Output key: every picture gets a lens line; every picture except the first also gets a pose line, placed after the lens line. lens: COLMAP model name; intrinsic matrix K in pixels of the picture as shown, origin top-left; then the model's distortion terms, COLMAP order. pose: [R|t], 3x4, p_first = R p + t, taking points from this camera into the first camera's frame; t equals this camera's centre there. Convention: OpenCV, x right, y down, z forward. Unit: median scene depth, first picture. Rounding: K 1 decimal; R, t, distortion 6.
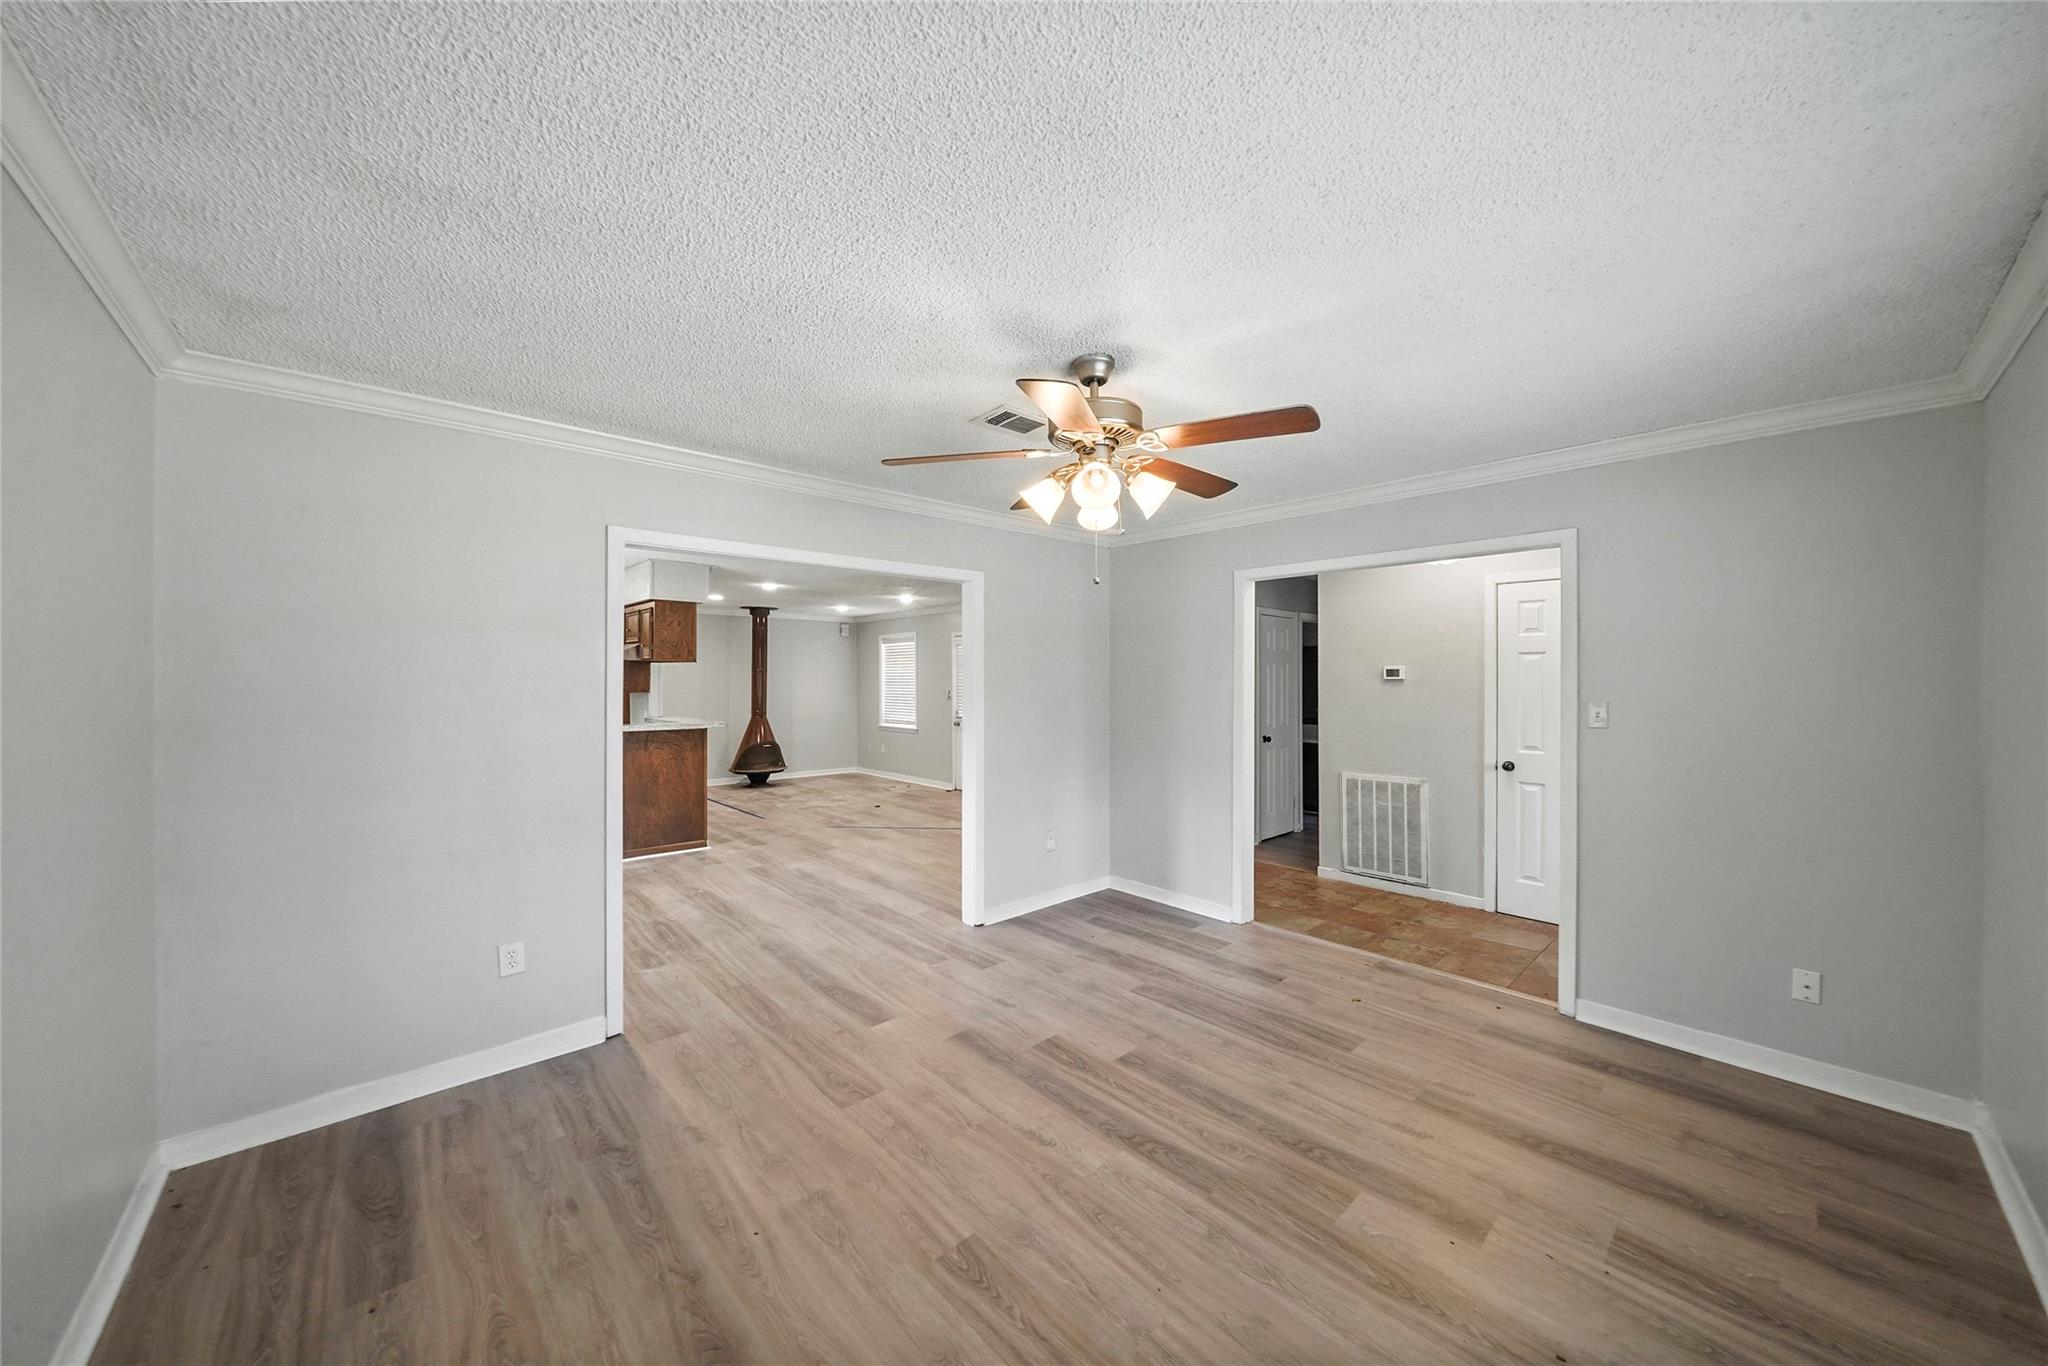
lens RADIAL K [[711.9, 0, 1036.4], [0, 711.9, 681.9], [0, 0, 1]] dist [-0.002612, 0.000225]
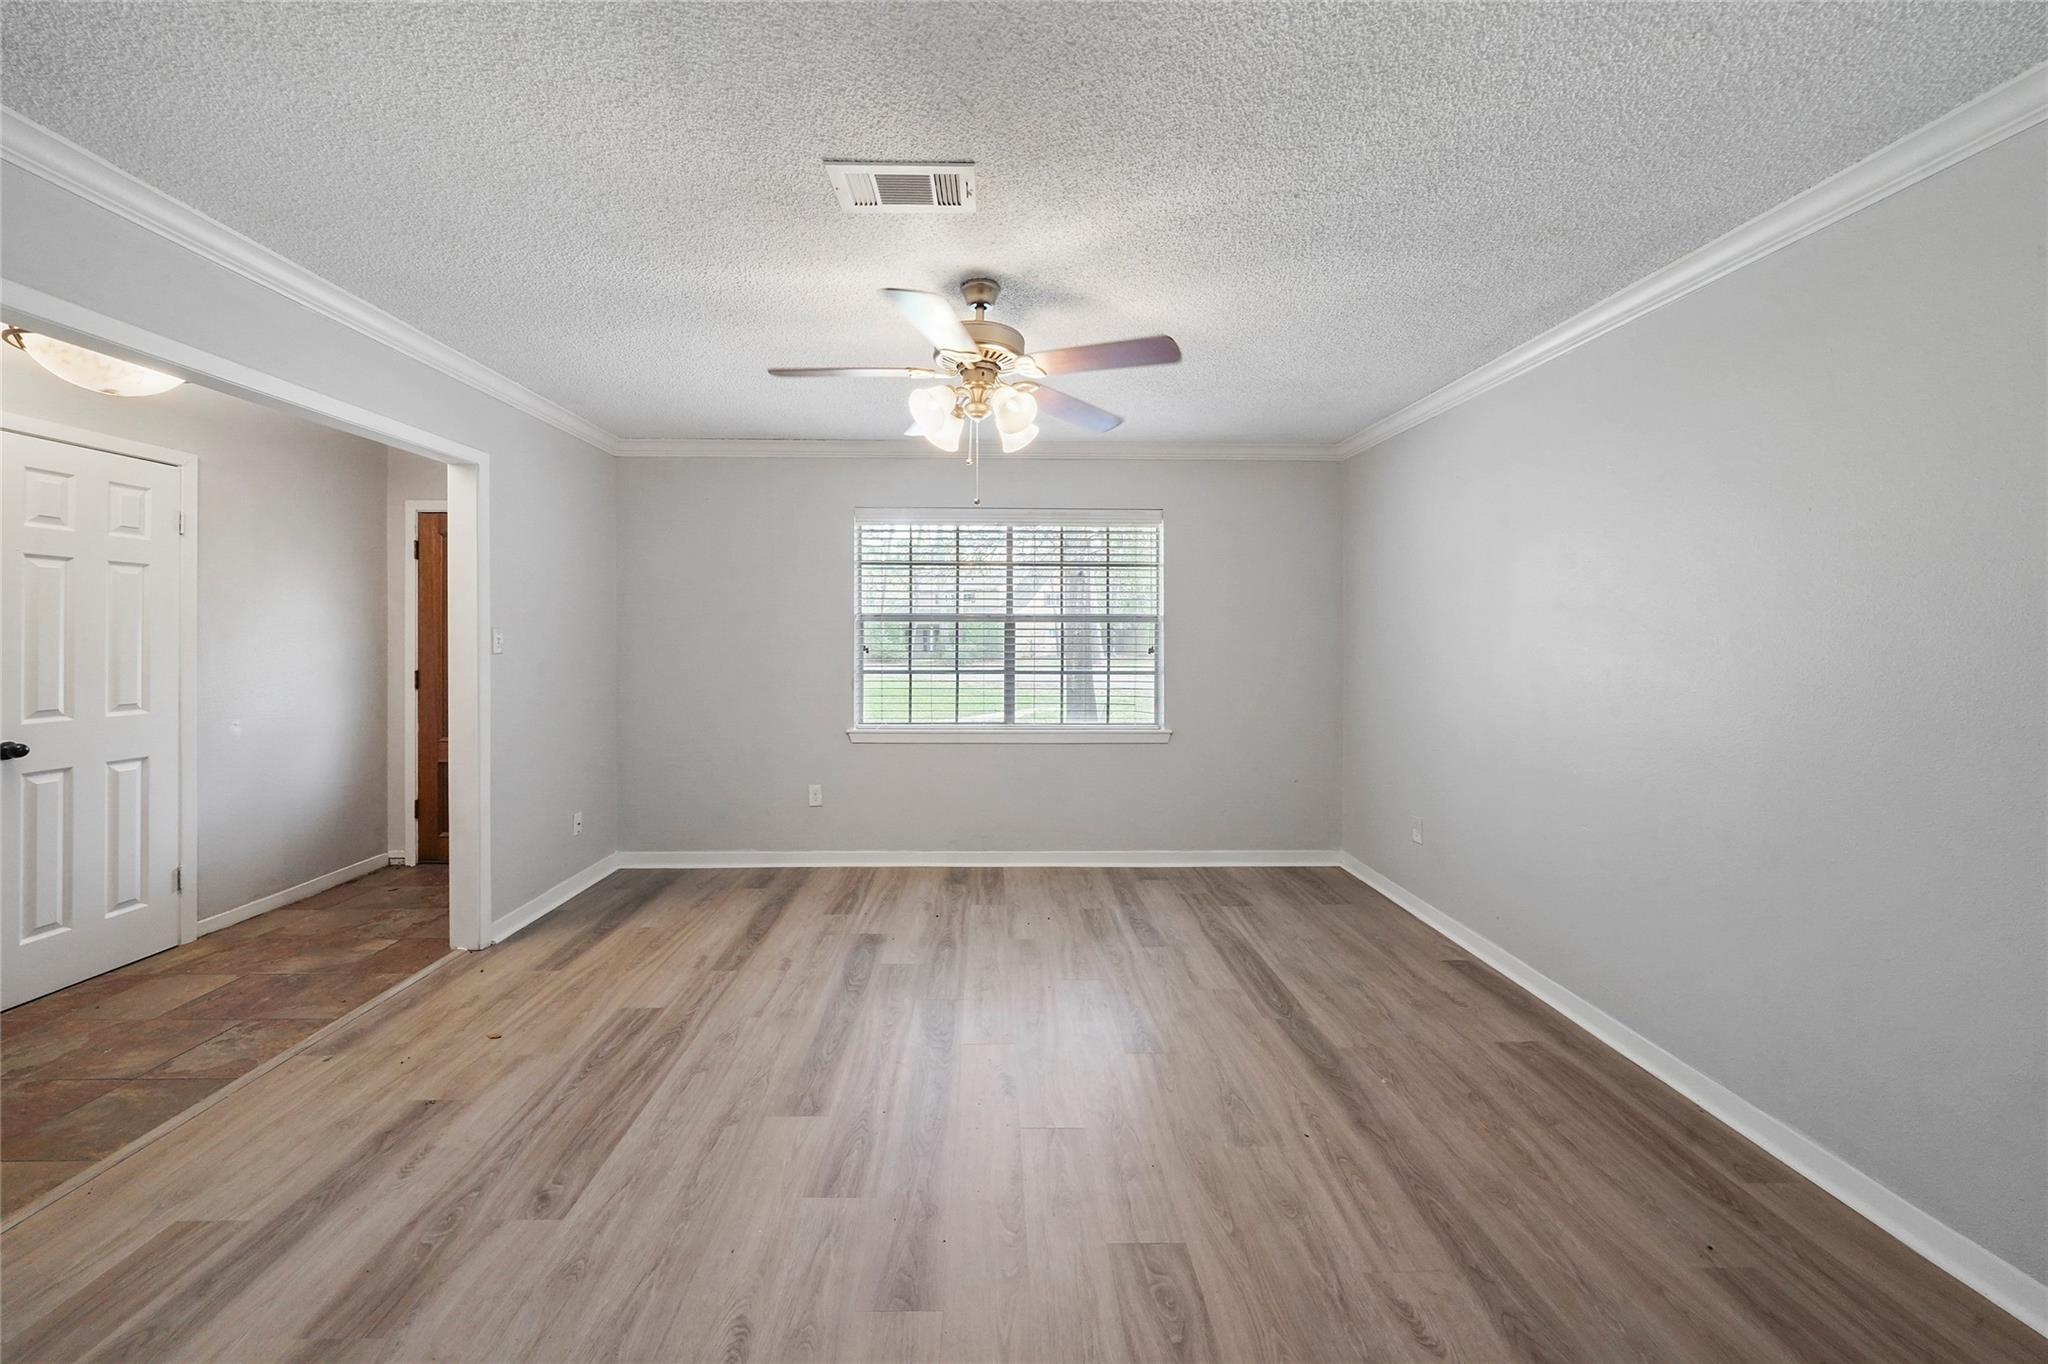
lens RADIAL K [[711.9, 0, 1031.8], [0, 711.9, 632.3], [0, 0, 1]] dist [-0.002612, 0.000225]
pose [[-0.762990, 0.000312, 0.646410, -0.446408], [-0.000129, 1.000000, -0.000634, 0.031658], [-0.646410, -0.000567, -0.762990, 1.205949]]
